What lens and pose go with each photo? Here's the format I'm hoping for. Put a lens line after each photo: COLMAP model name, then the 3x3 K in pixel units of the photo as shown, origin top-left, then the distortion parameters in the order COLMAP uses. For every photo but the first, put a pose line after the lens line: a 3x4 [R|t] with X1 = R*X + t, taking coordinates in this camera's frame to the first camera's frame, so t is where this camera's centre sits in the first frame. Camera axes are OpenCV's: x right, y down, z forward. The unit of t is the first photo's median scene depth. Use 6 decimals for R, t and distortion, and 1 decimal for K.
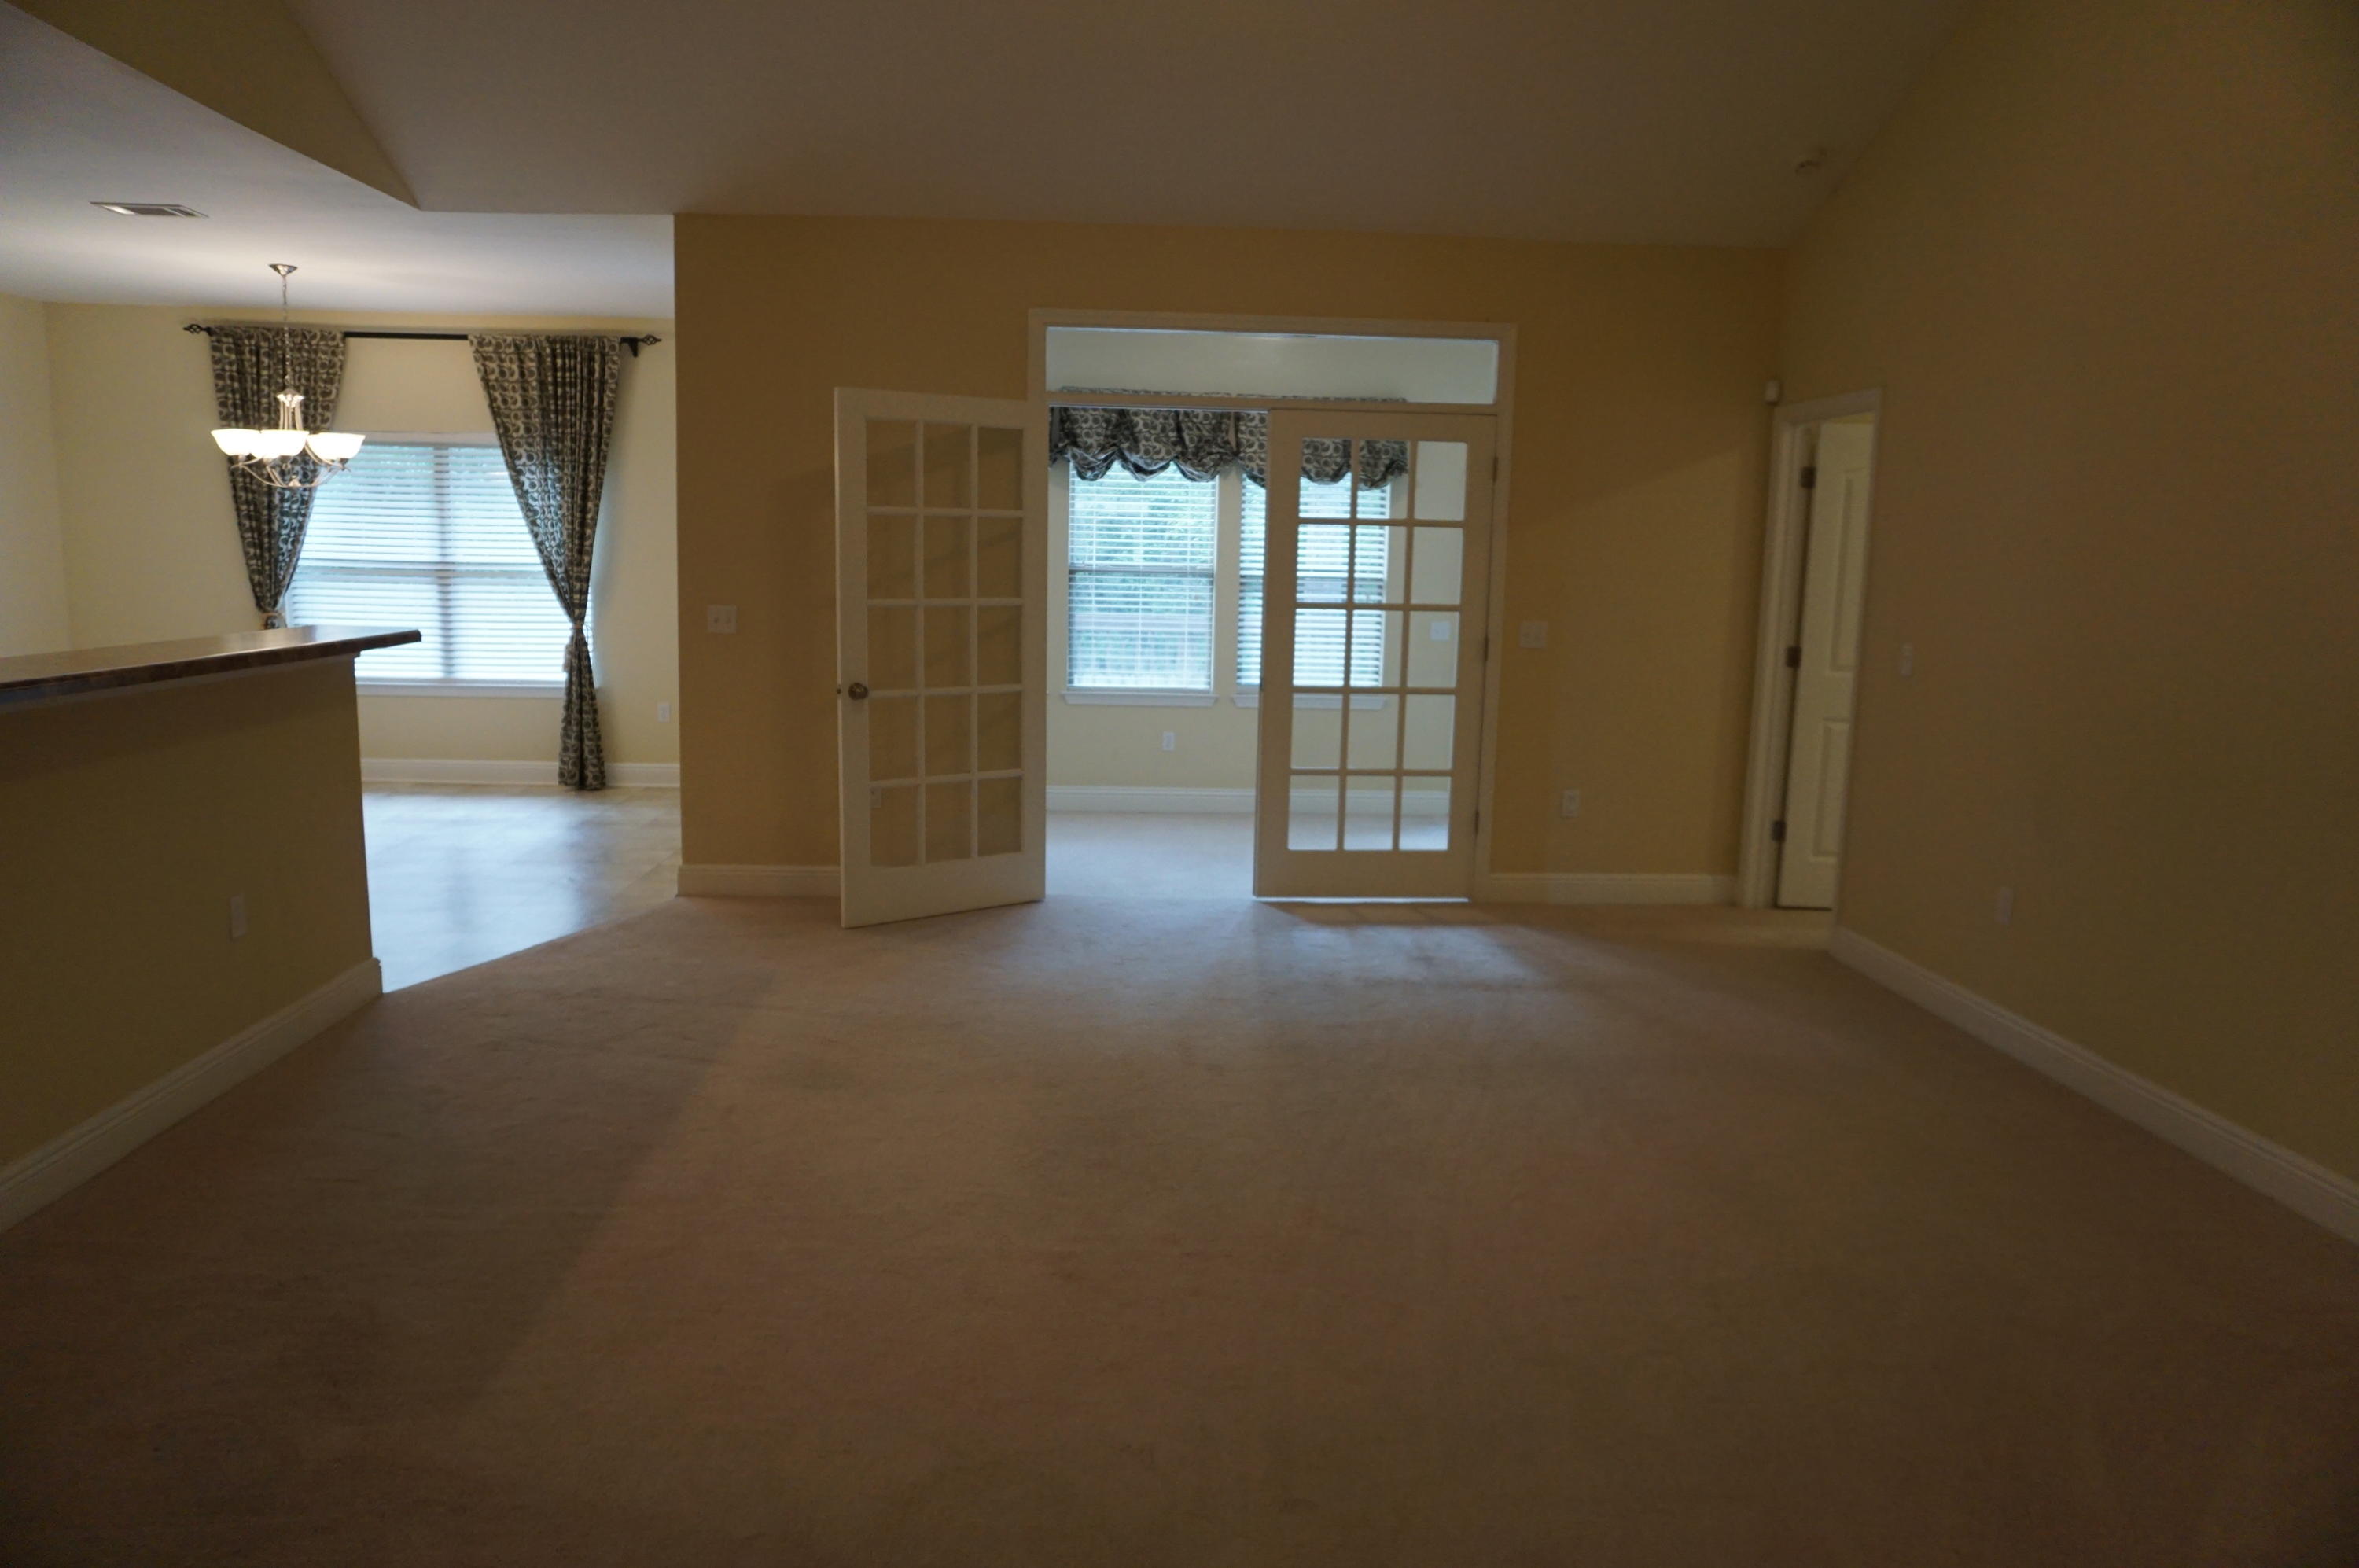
lens RADIAL K [[1551.8, 0, 1179.5], [0, 1551.8, 784.0], [0, 0, 1]] dist [-0.081127, 0.062508]
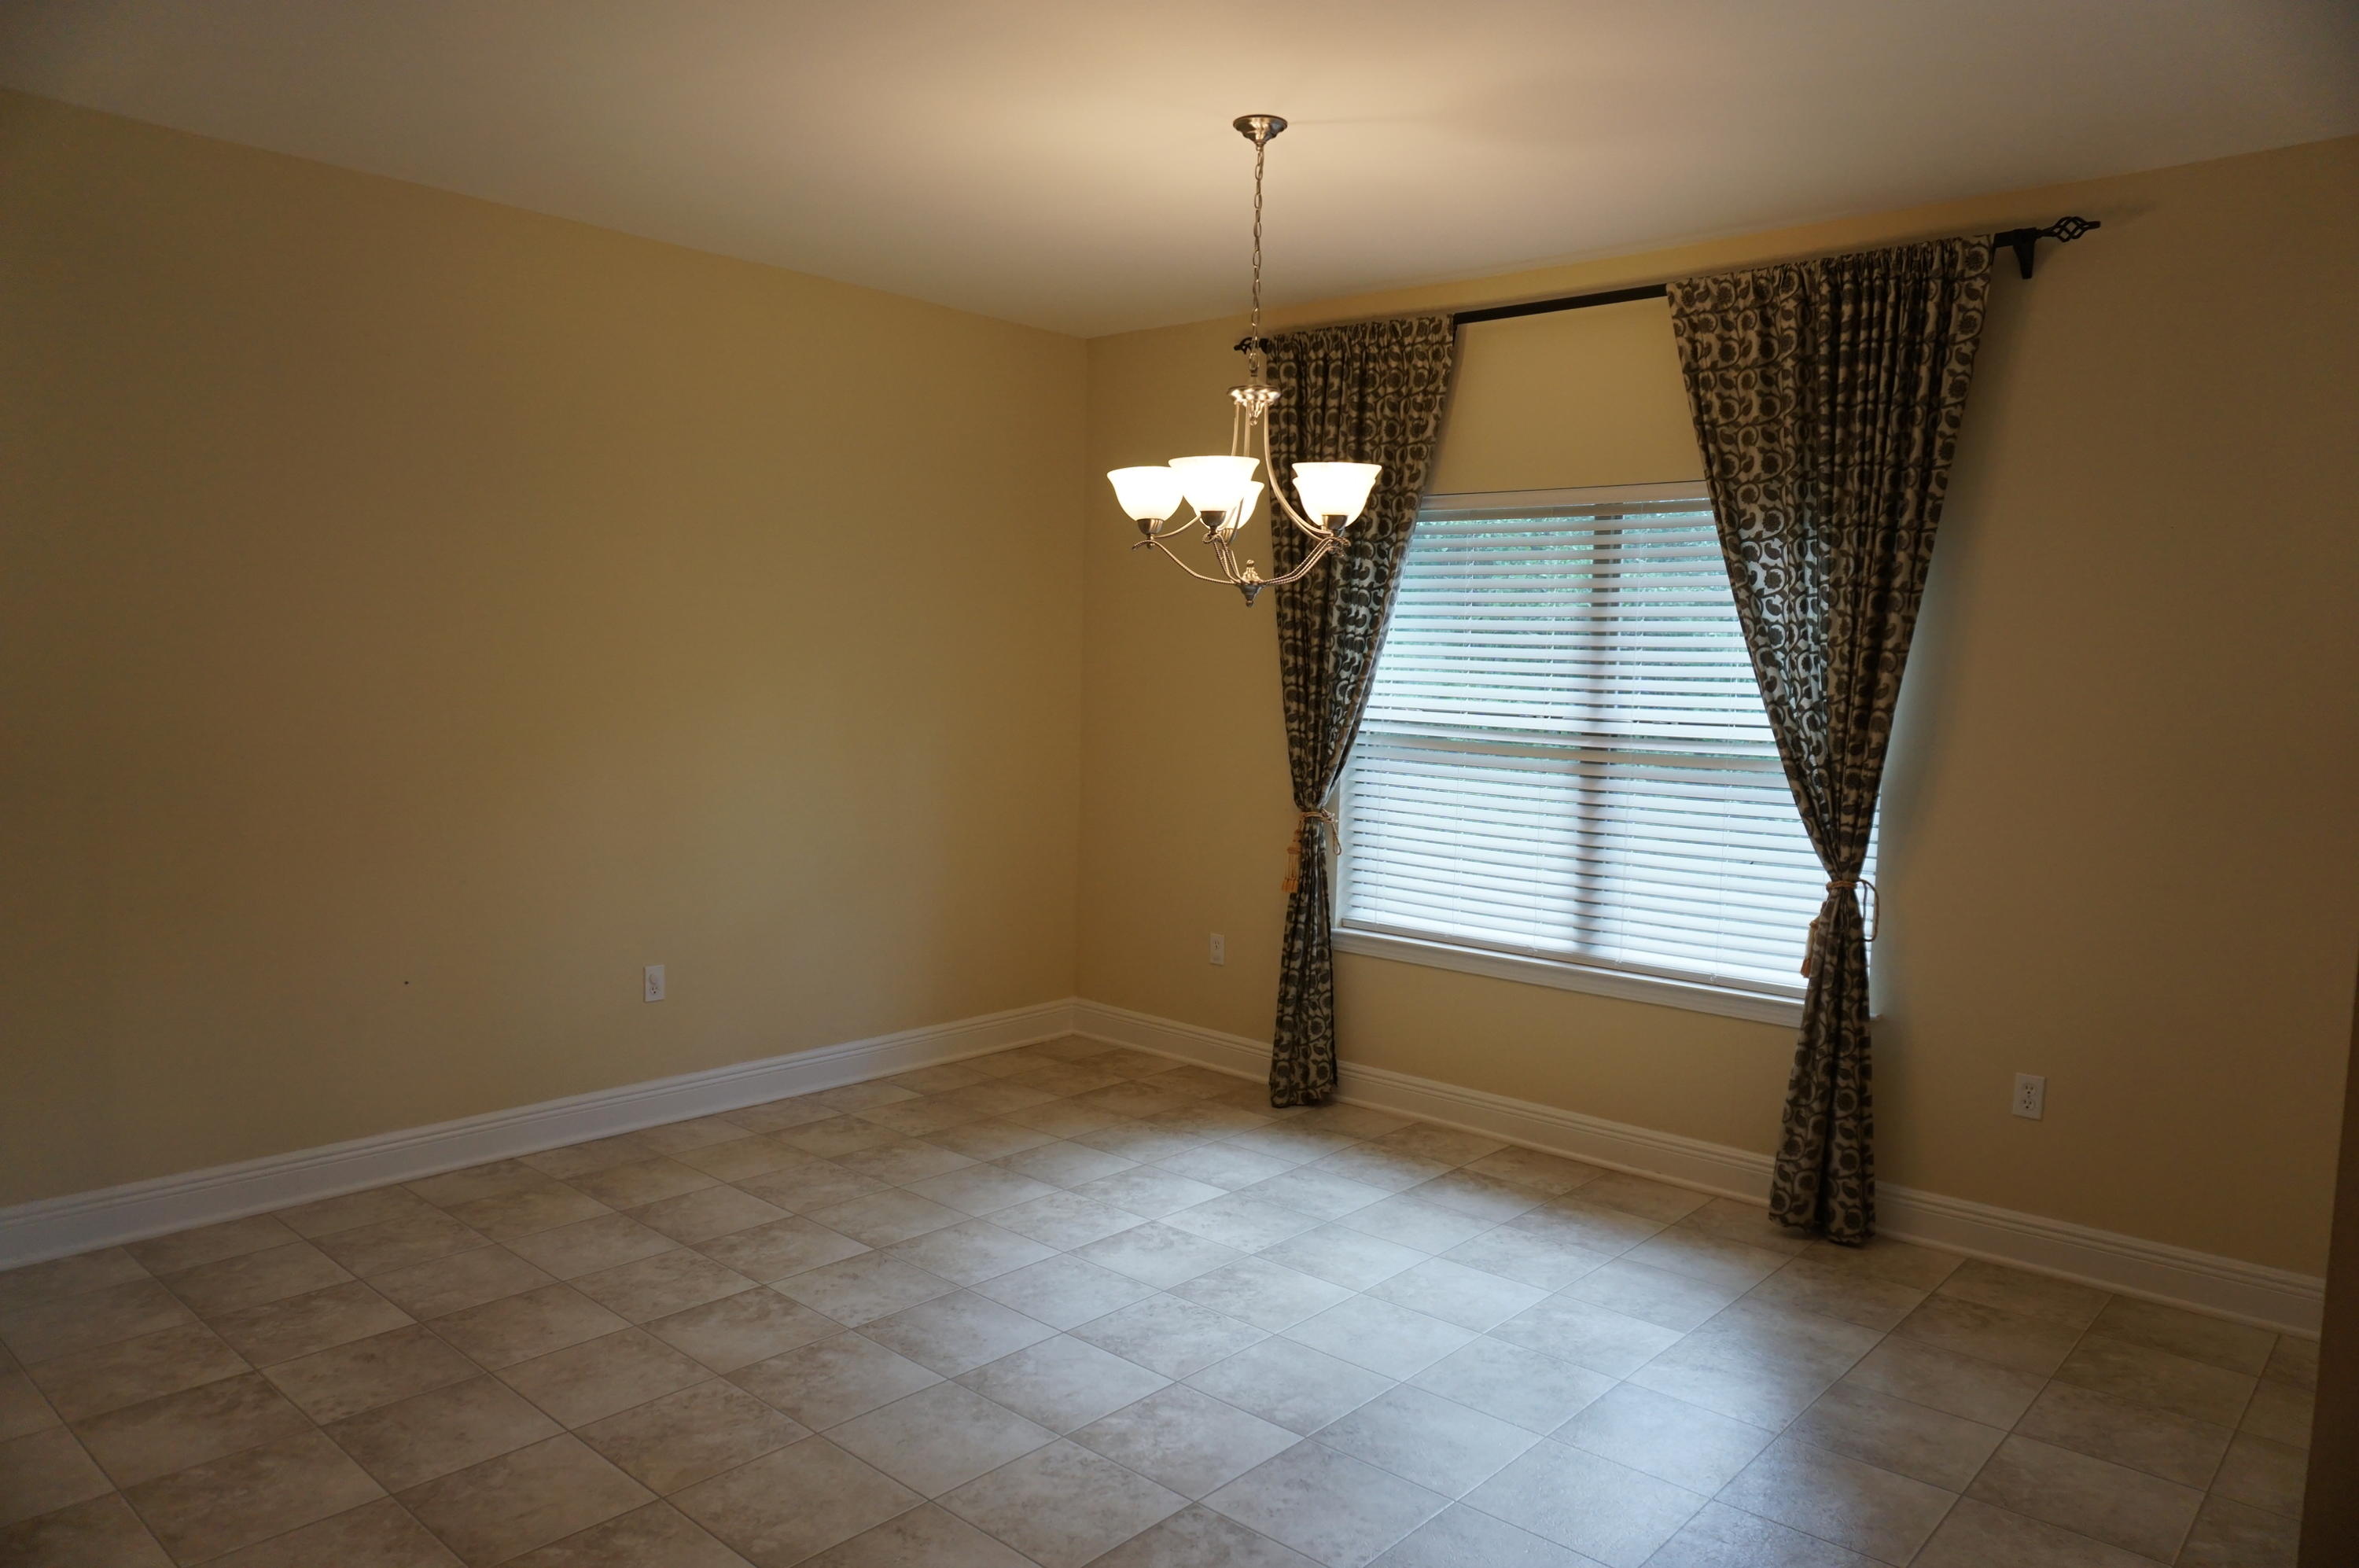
lens RADIAL K [[1575.4, 0, 1172.5], [0, 1575.4, 788.9], [0, 0, 1]] dist [-0.056105, 0.033803]
pose [[0.697182, 0.048445, -0.715255, -0.205206], [-0.113521, 0.992586, -0.043424, -0.089935], [0.707849, 0.111471, 0.697513, 0.543765]]
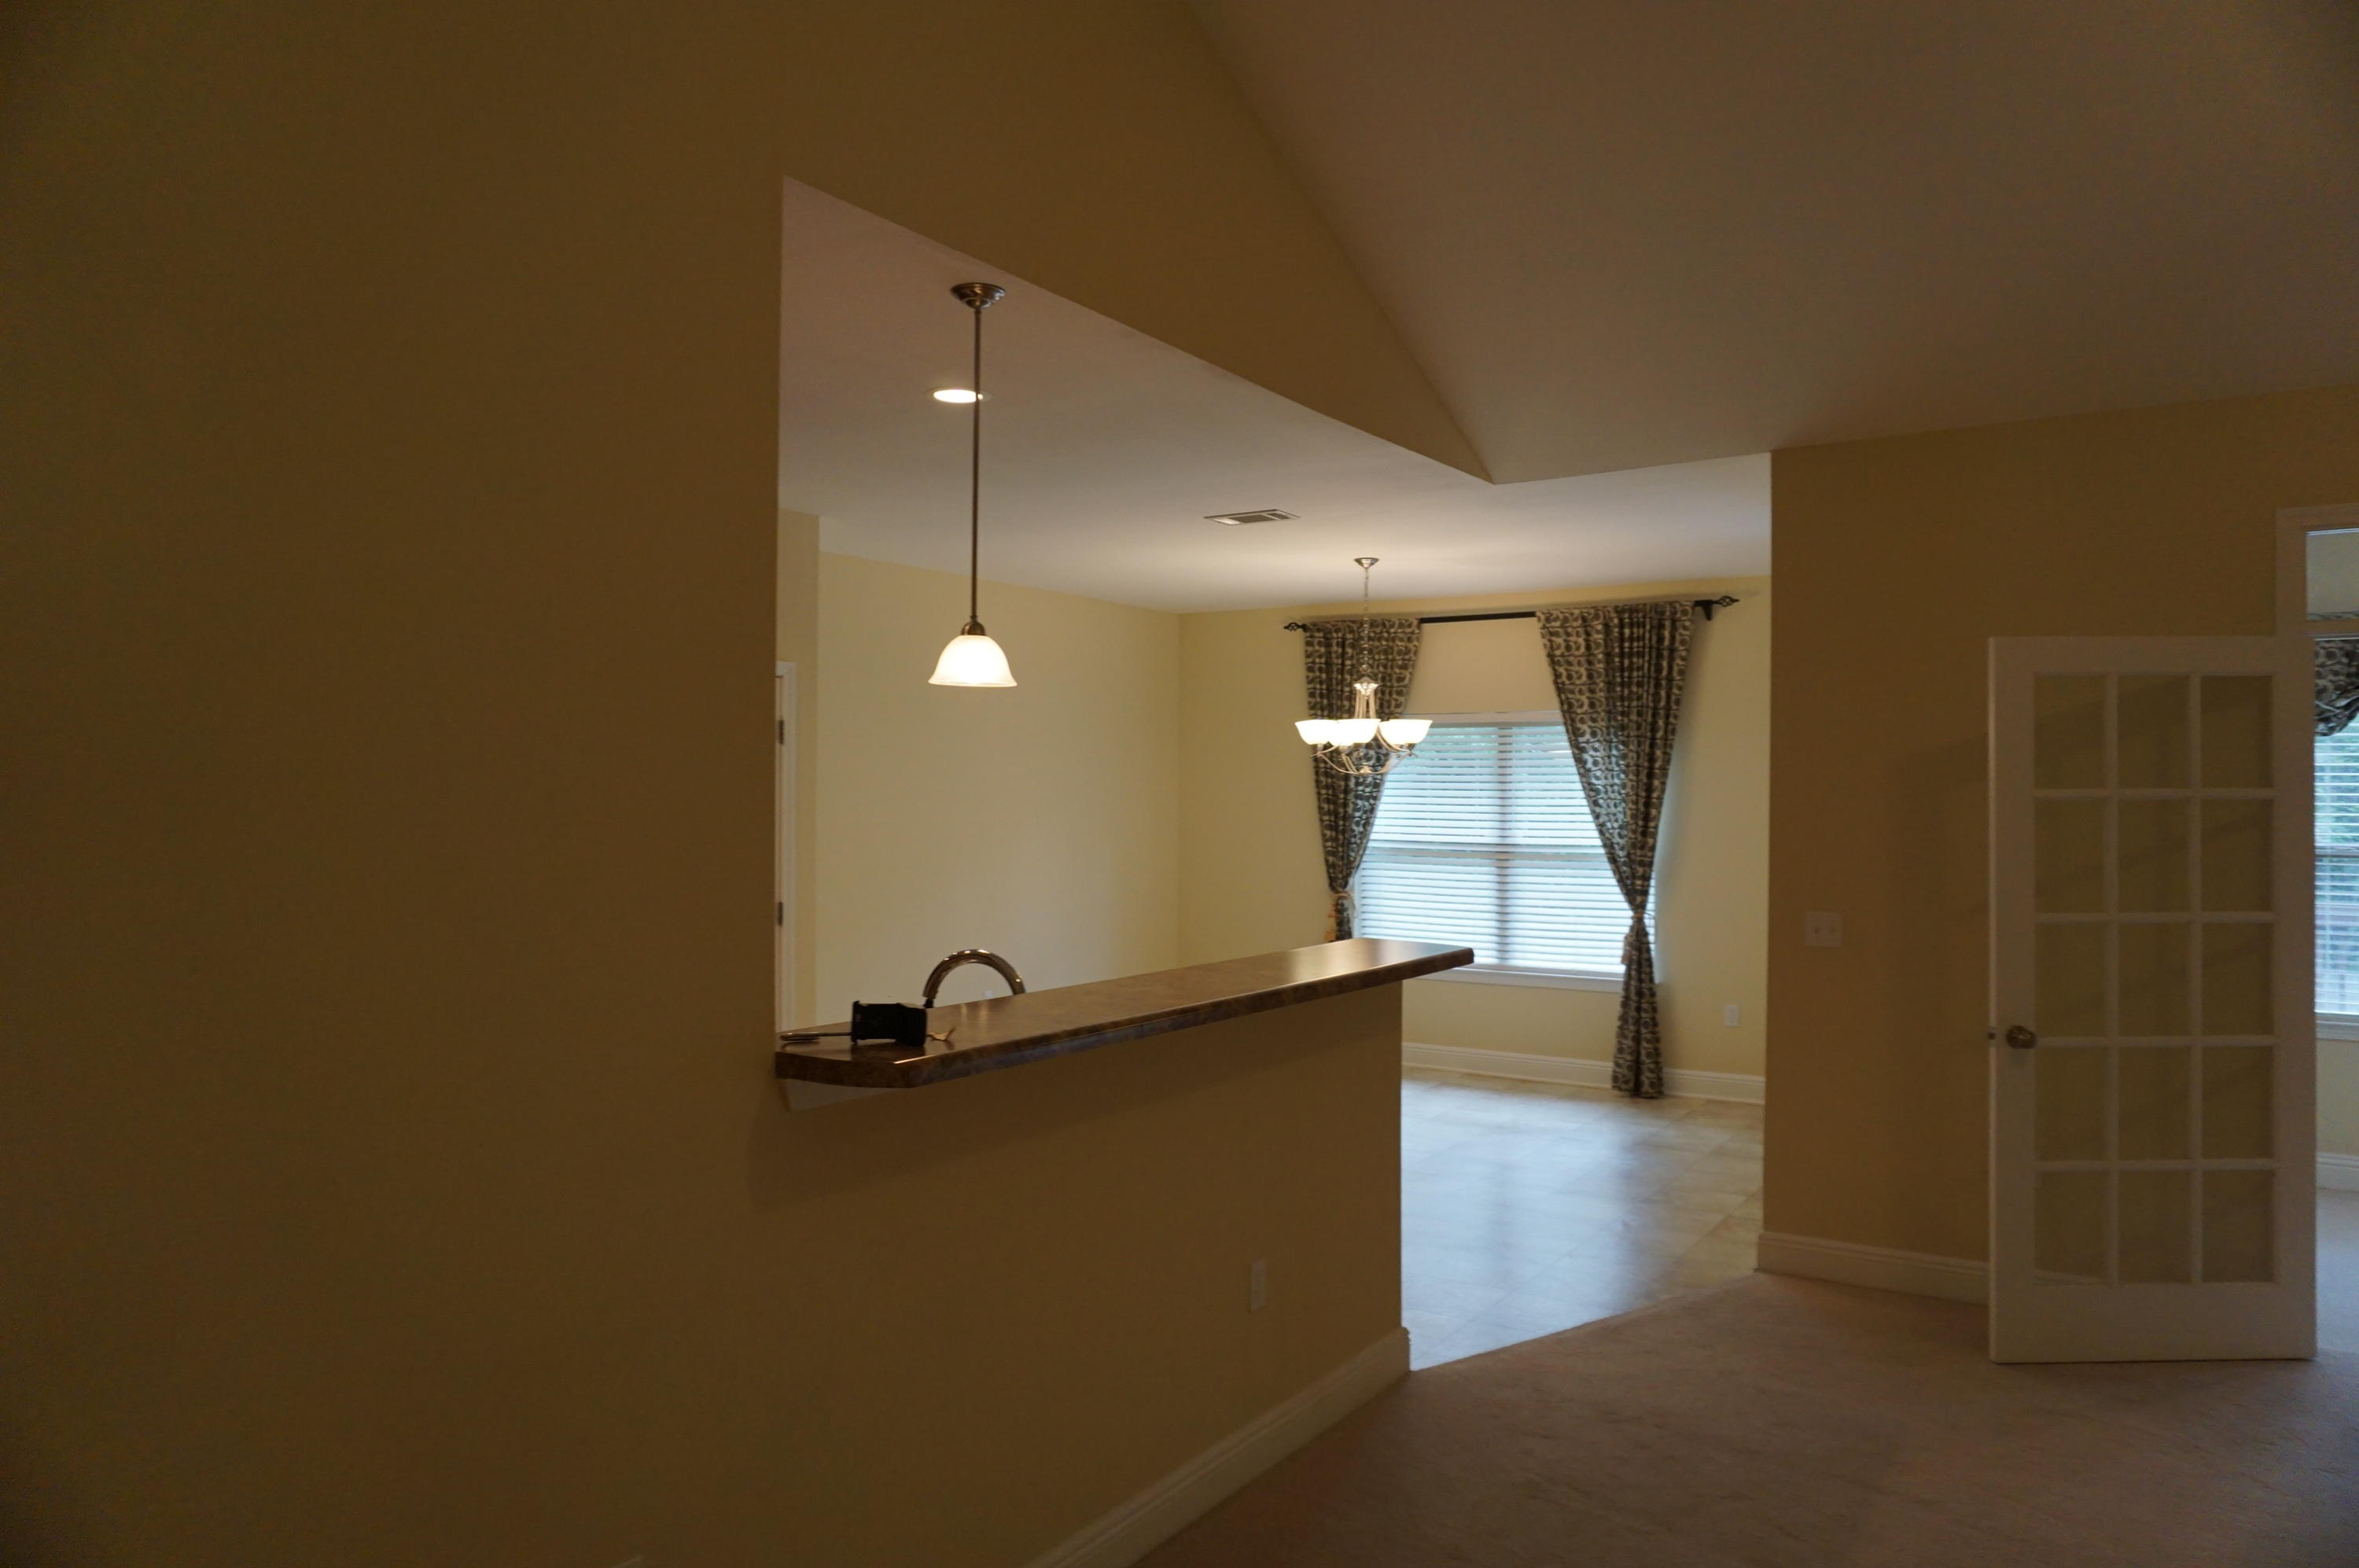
lens RADIAL K [[1575.4, 0, 1172.5], [0, 1575.4, 788.9], [0, 0, 1]] dist [-0.056105, 0.033803]
pose [[0.794578, -0.024267, -0.606677, -0.047494], [-0.076419, 0.987258, -0.139579, -0.026372], [0.602334, 0.157268, 0.782598, 0.097003]]
